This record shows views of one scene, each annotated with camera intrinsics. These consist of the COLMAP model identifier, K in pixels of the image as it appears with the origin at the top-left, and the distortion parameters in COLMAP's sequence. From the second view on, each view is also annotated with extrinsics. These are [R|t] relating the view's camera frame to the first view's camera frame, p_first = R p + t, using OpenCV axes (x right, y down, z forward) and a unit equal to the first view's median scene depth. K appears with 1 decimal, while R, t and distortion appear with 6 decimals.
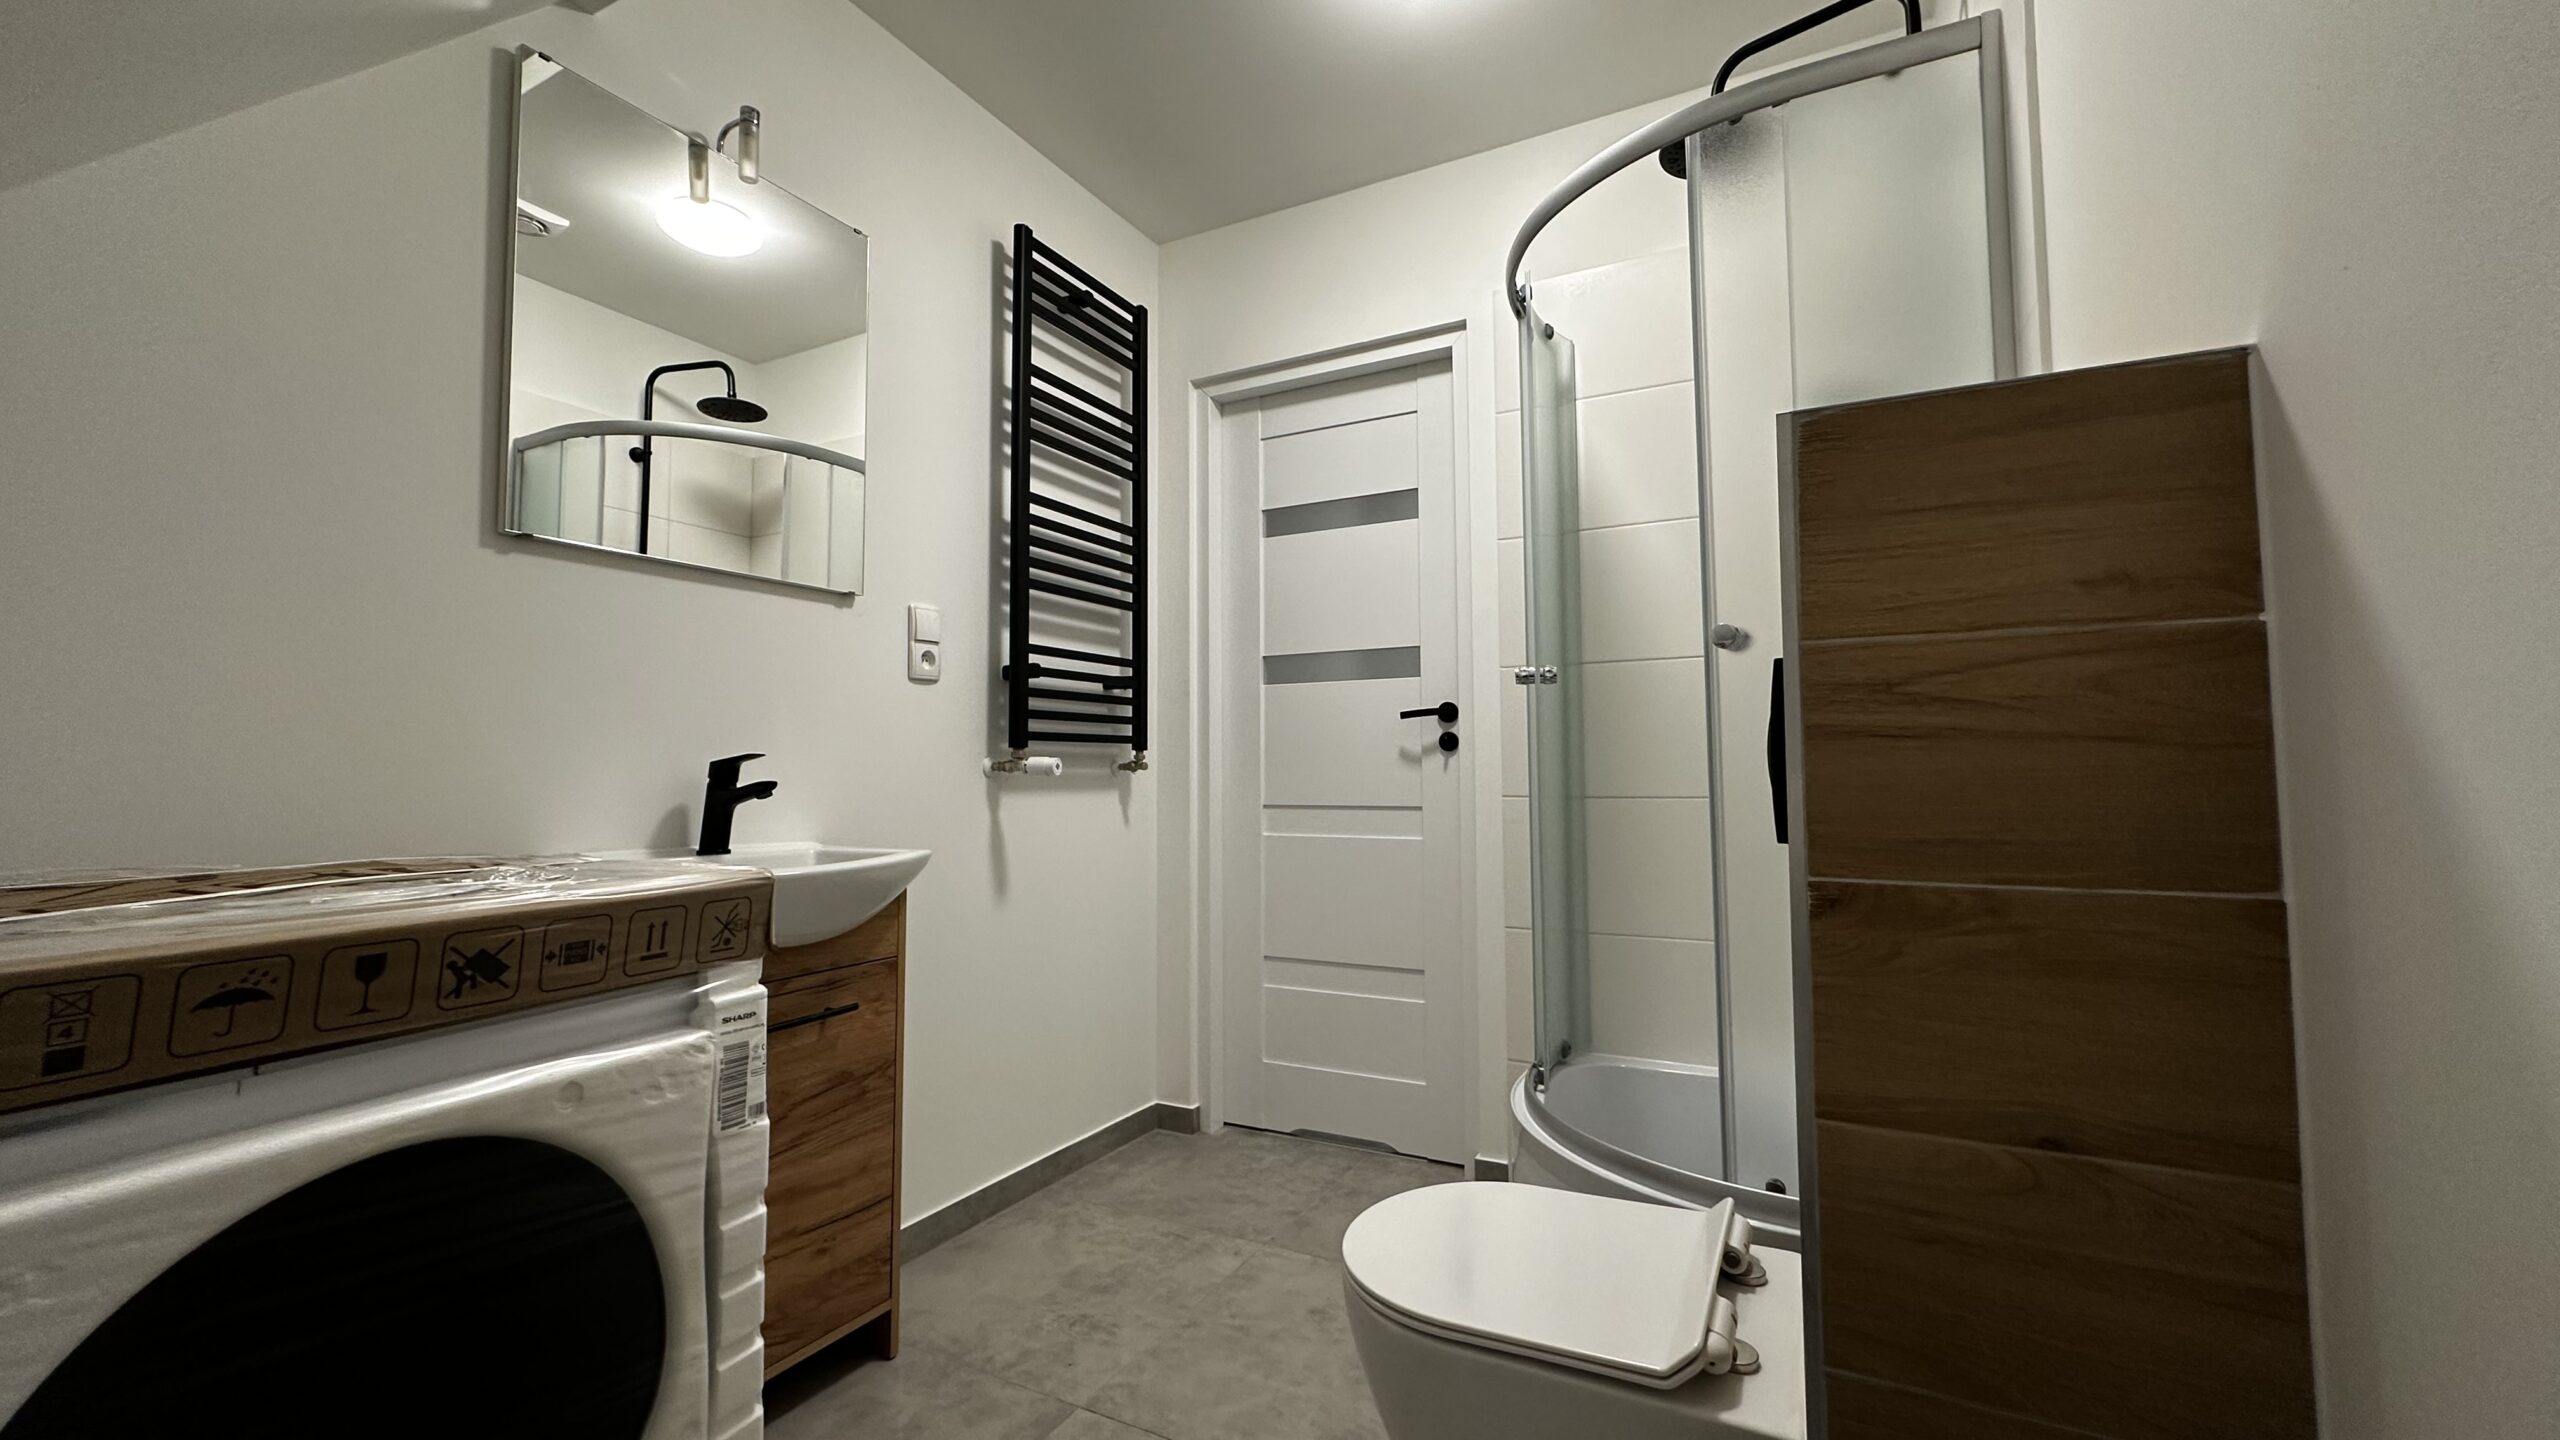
lens RADIAL K [[1021.3, 0, 1280.0], [0, 1021.3, 720.0], [0, 0, 1]] dist [-0.027122, 0.000018]
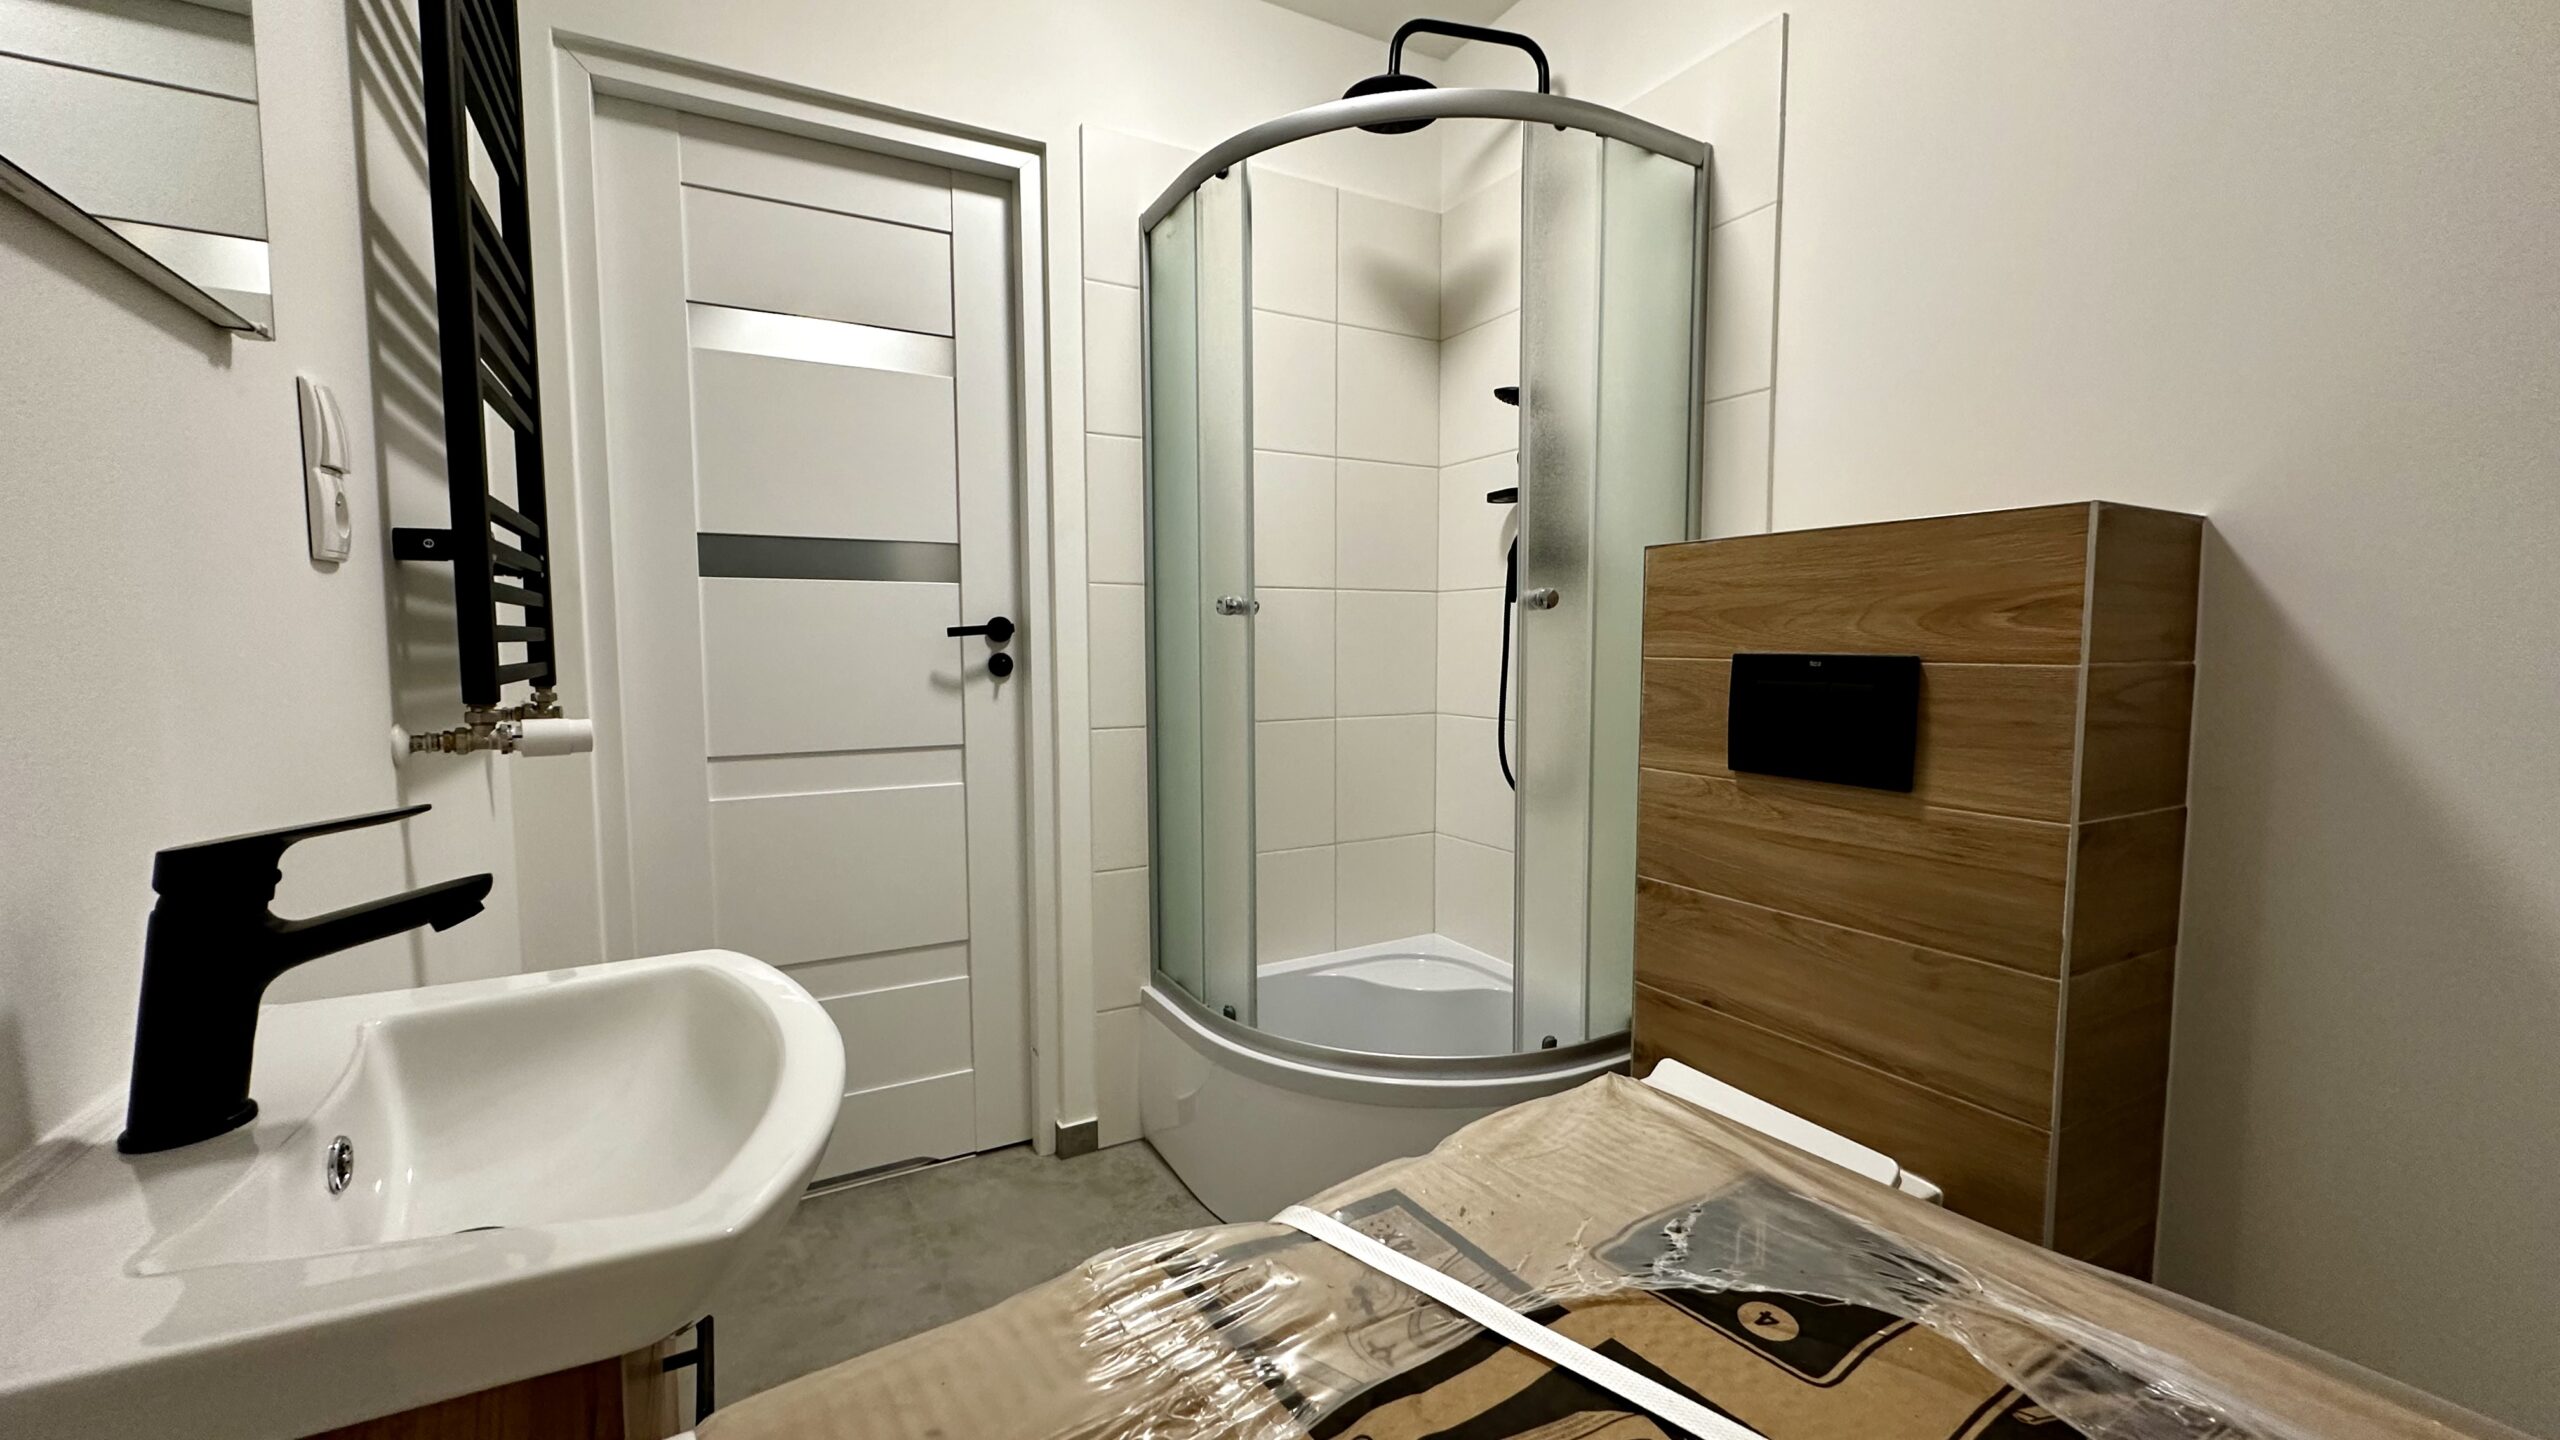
lens RADIAL K [[999.7, 0, 1280.0], [0, 999.7, 720.0], [0, 0, 1]] dist [-0.000936, -0.000040]
pose [[0.537754, -0.060898, 0.840899, -0.403032], [-0.044753, 0.993920, 0.100599, -0.026818], [-0.841913, -0.091730, 0.531759, 0.369675]]
